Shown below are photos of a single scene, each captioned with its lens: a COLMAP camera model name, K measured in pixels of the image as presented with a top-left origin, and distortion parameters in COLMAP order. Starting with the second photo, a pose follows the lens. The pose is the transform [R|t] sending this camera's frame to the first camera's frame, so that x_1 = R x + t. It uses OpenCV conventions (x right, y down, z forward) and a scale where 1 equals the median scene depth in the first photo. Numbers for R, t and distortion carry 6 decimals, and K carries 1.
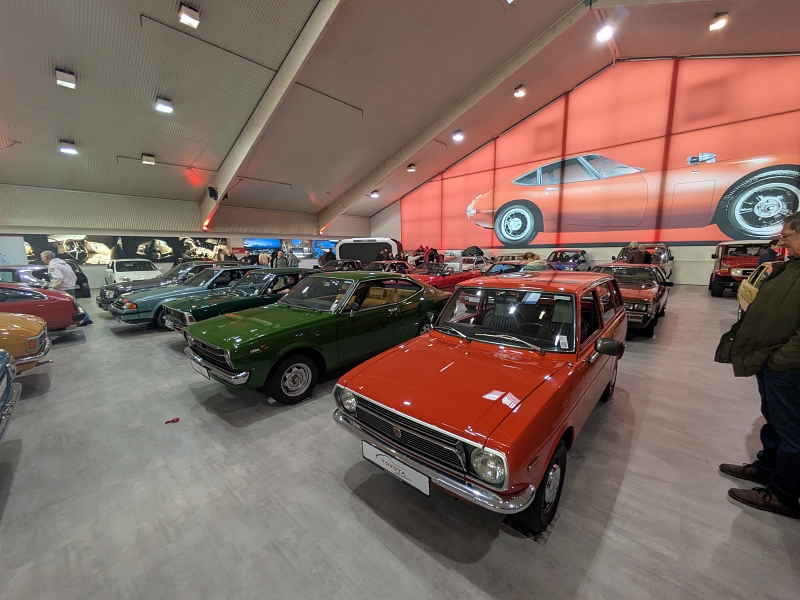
lens RADIAL K [[315.2, 0, 407.9], [0, 315.2, 300.6], [0, 0, 1]] dist [0.009282, -0.000522]
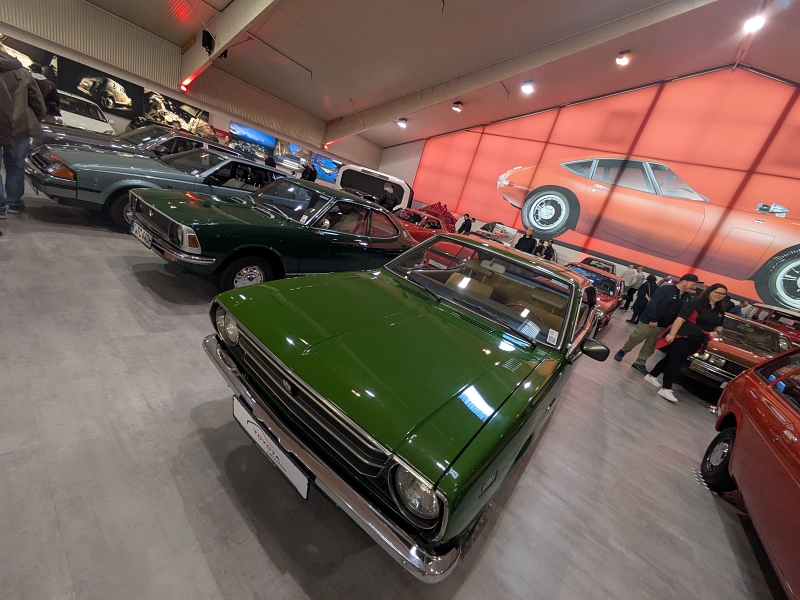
lens RADIAL K [[315.2, 0, 407.4], [0, 315.2, 298.0], [0, 0, 1]] dist [0.009282, -0.000522]
pose [[0.950450, 0.272857, 0.148978, -0.119265], [-0.291883, 0.948179, 0.125545, -0.007317], [-0.107002, -0.162808, 0.980838, 0.129160]]
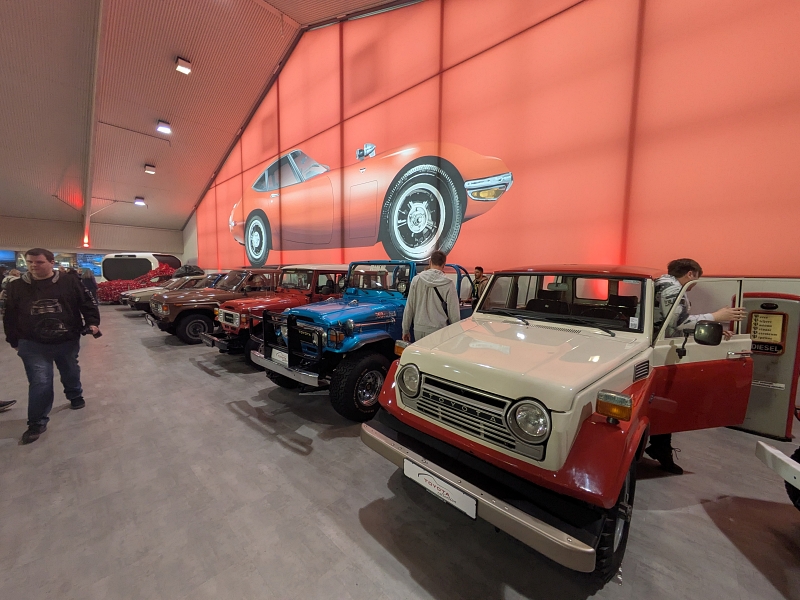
lens RADIAL K [[315.2, 0, 406.6], [0, 315.2, 302.6], [0, 0, 1]] dist [0.009282, -0.000522]
pose [[0.999403, 0.030821, -0.015604, 0.820003], [-0.031771, 0.997392, -0.064808, -0.048938], [0.013566, 0.065265, 0.997776, 0.244795]]
